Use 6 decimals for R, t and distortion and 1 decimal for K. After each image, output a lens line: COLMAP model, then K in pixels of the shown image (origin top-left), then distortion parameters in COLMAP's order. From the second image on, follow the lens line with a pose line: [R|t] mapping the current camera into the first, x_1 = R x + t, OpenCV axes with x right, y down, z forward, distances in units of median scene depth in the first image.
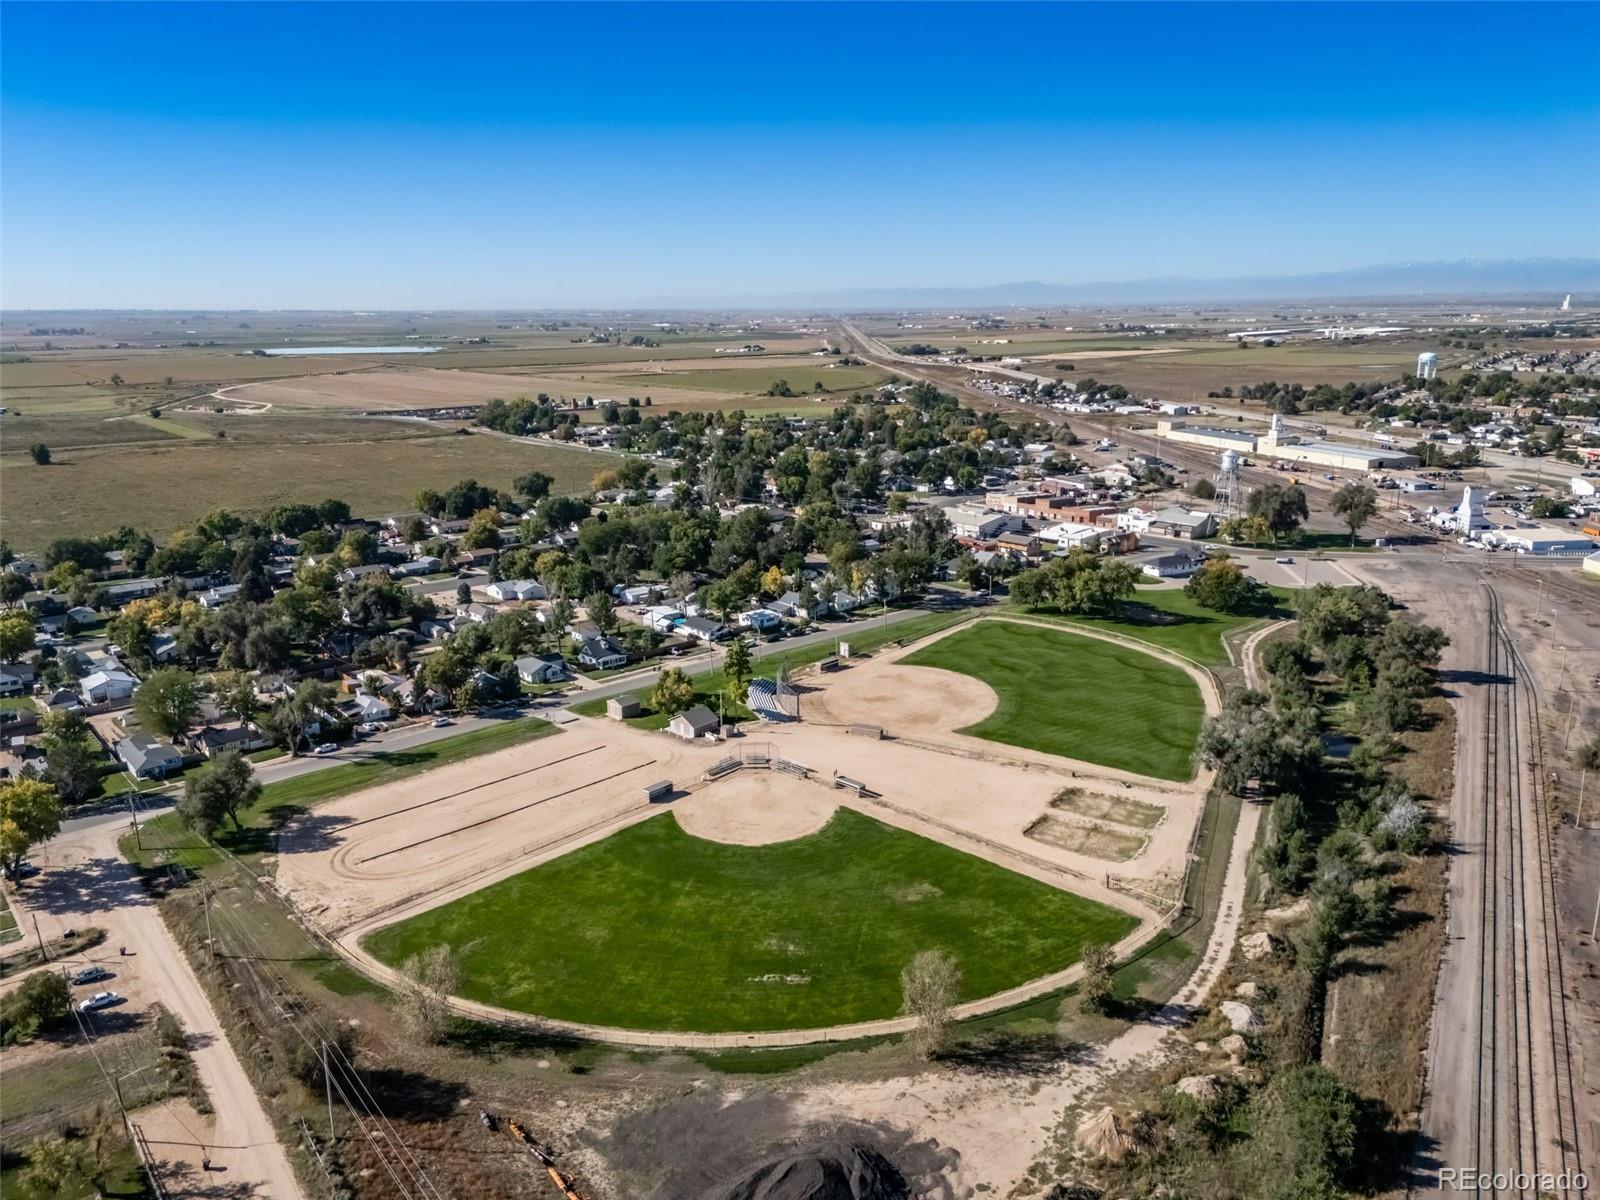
lens RADIAL K [[1170.7, 0, 796.8], [0, 1170.7, 599.3], [0, 0, 1]] dist [0.091462, -0.090869]
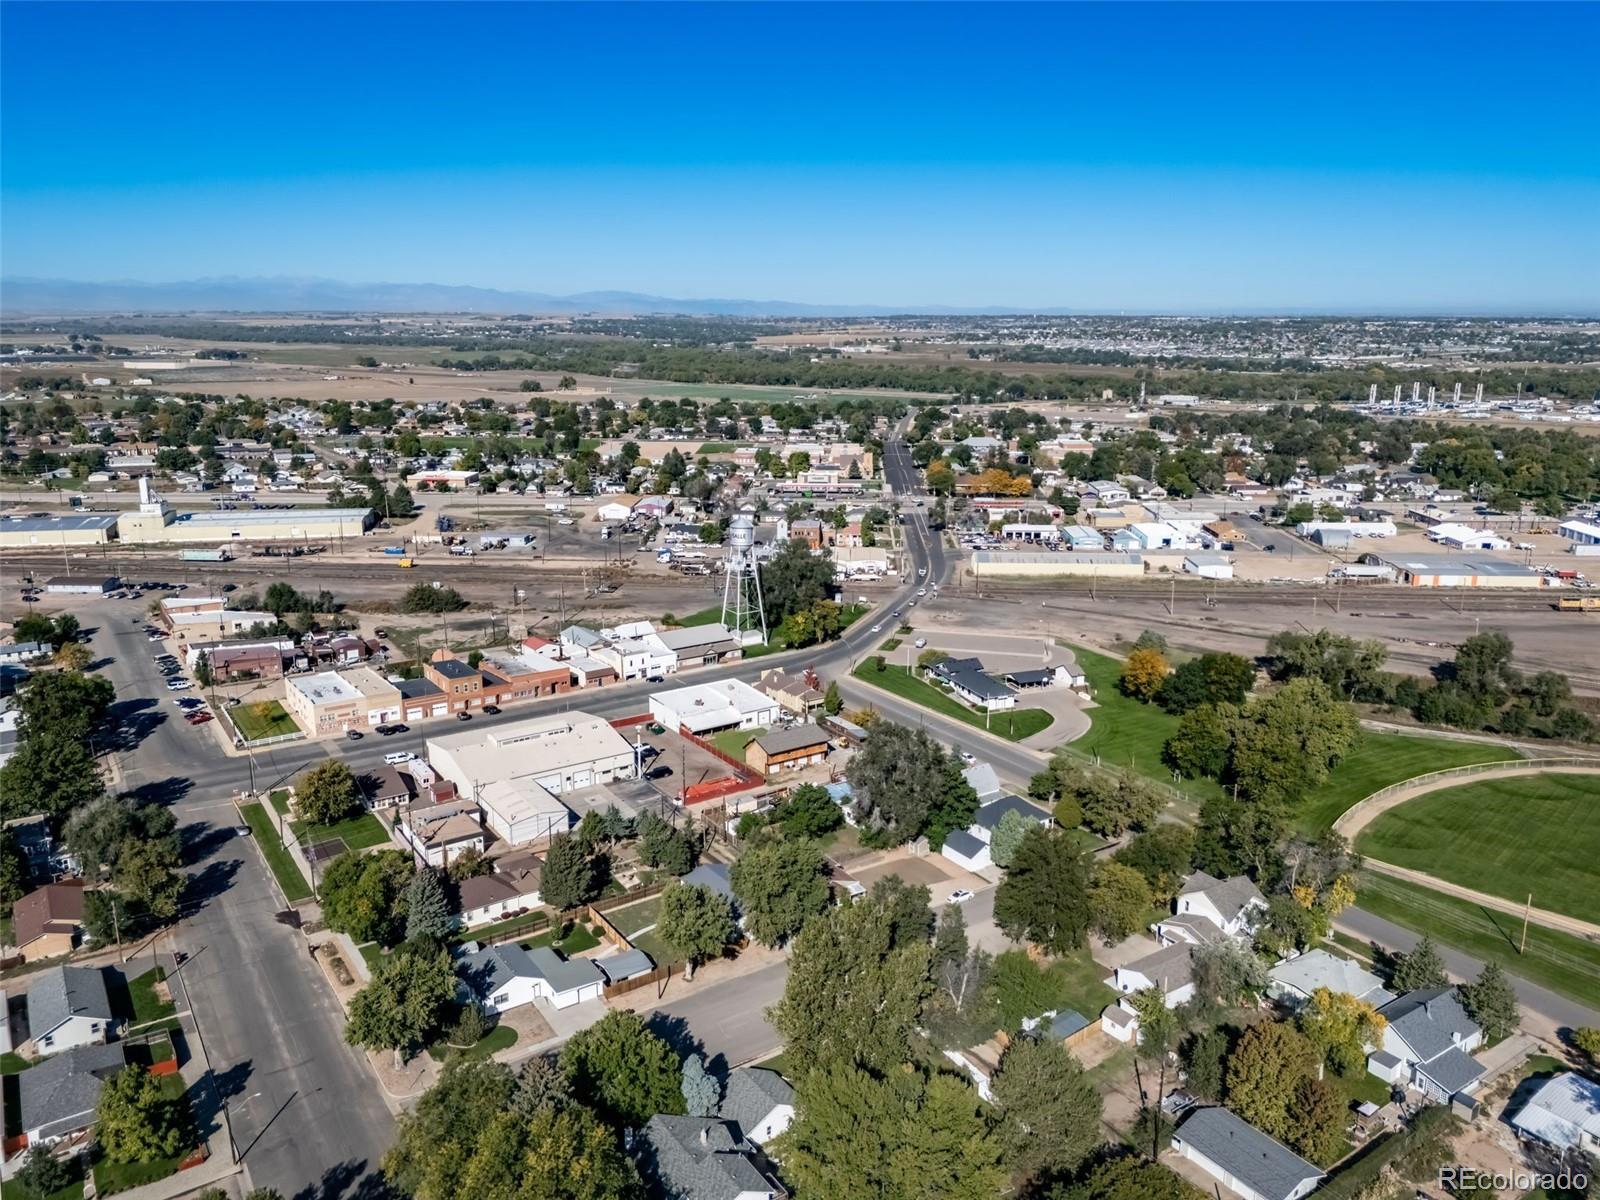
lens RADIAL K [[1170.7, 0, 796.8], [0, 1170.7, 599.3], [0, 0, 1]] dist [0.091462, -0.090869]
pose [[0.116851, -0.221953, 0.968030, -0.172717], [0.237350, 0.952704, 0.189788, -0.118959], [-0.964371, 0.207585, 0.164005, 0.509772]]
